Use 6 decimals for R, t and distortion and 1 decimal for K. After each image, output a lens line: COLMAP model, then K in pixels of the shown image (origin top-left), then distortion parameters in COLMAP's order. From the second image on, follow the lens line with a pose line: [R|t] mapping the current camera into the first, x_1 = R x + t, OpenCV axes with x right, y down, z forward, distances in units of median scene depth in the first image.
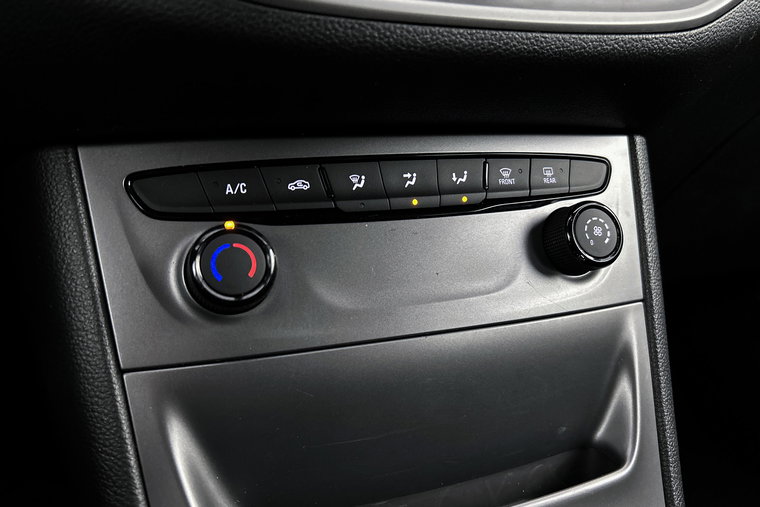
lens RADIAL K [[585.6, 0, 377.0], [0, 585.6, 258.3], [0, 0, 1]] dist [0.051503, -0.049916]
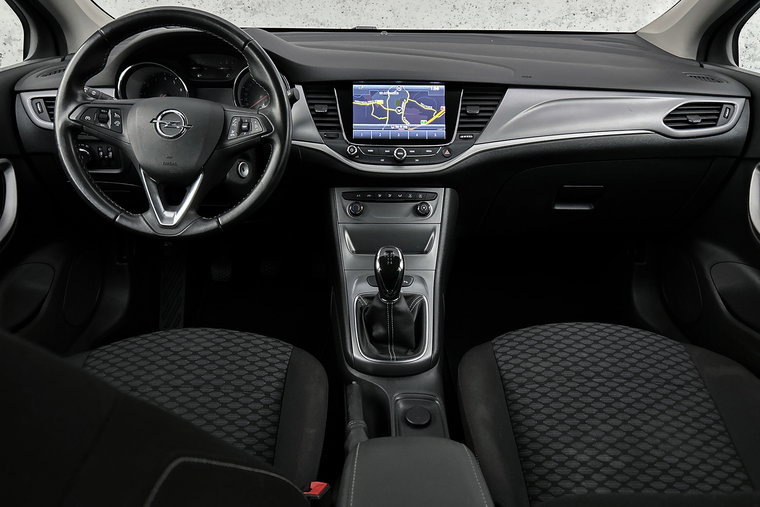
lens RADIAL K [[585.6, 0, 384.4], [0, 585.6, 264.9], [0, 0, 1]] dist [0.051503, -0.049916]
pose [[0.949422, 0.101009, -0.297313, 1.652443], [-0.086367, 0.994331, 0.062014, 0.170571], [0.301892, -0.033199, 0.952764, -4.119570]]
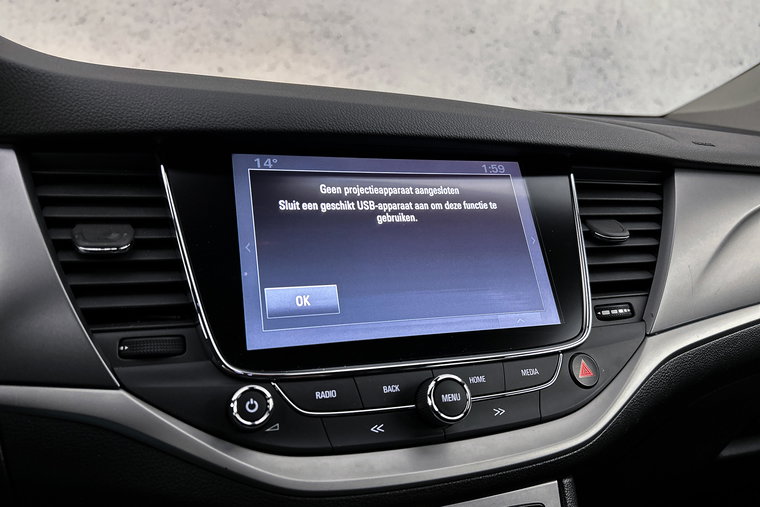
lens RADIAL K [[585.6, 0, 386.6], [0, 585.6, 256.2], [0, 0, 1]] dist [0.051503, -0.049916]
pose [[0.999930, -0.011046, 0.004218, 0.034566], [0.011652, 0.981167, -0.192809, -0.544464], [-0.002008, 0.192845, 0.981227, -0.522258]]
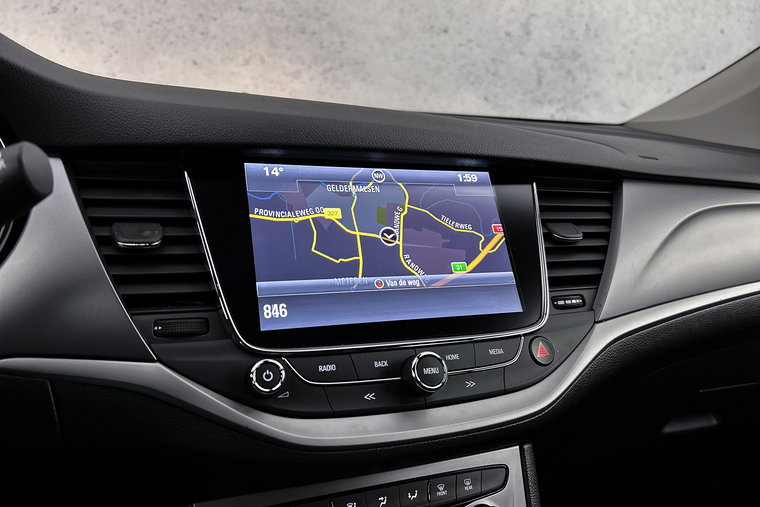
lens RADIAL K [[585.6, 0, 382.9], [0, 585.6, 253.7], [0, 0, 1]] dist [0.051503, -0.049916]
pose [[0.998867, -0.000272, 0.047594, -0.022379], [0.009209, 0.982191, -0.187658, -0.501882], [-0.046695, 0.187884, 0.981081, -0.768298]]
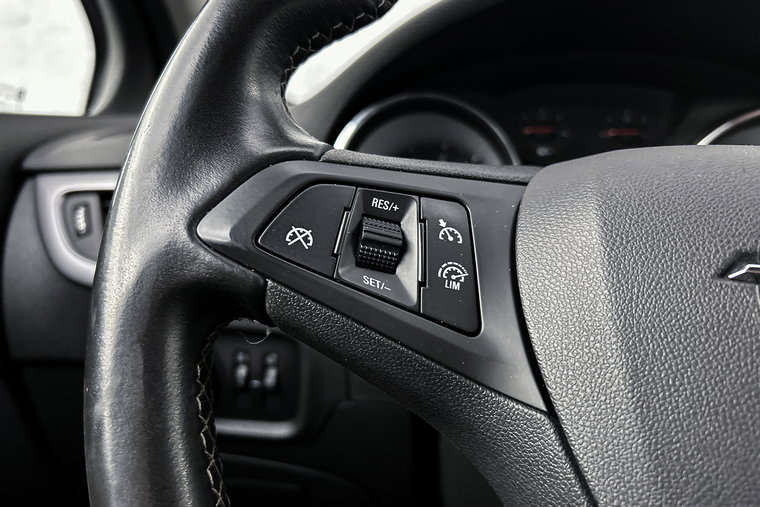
lens RADIAL K [[585.6, 0, 374.4], [0, 585.6, 258.6], [0, 0, 1]] dist [0.051503, -0.049916]
pose [[0.908305, 0.051306, -0.415149, -1.430418], [-0.148714, 0.967220, -0.205839, -0.286696], [0.390980, 0.248703, 0.886161, -1.190383]]
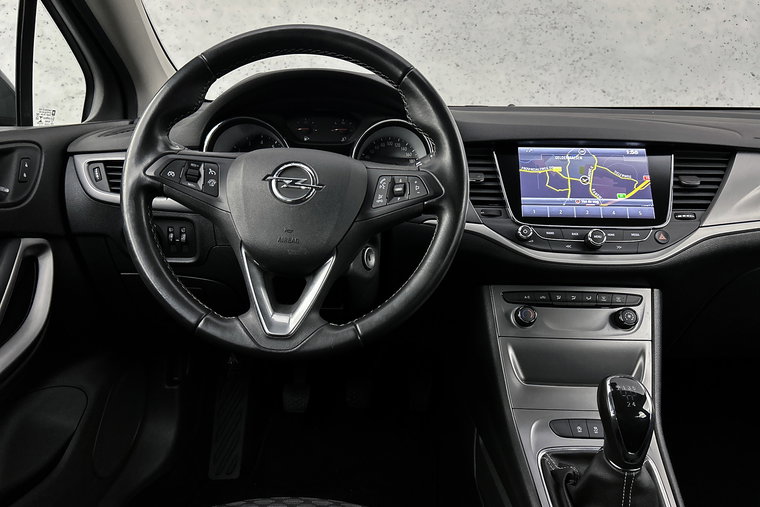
lens RADIAL K [[585.6, 0, 379.2], [0, 585.6, 257.7], [0, 0, 1]] dist [0.051503, -0.049916]
pose [[0.934746, 0.048459, -0.351996, 0.201908], [-0.104390, 0.984391, -0.141693, 0.271172], [0.339636, 0.169192, 0.925214, -2.886331]]
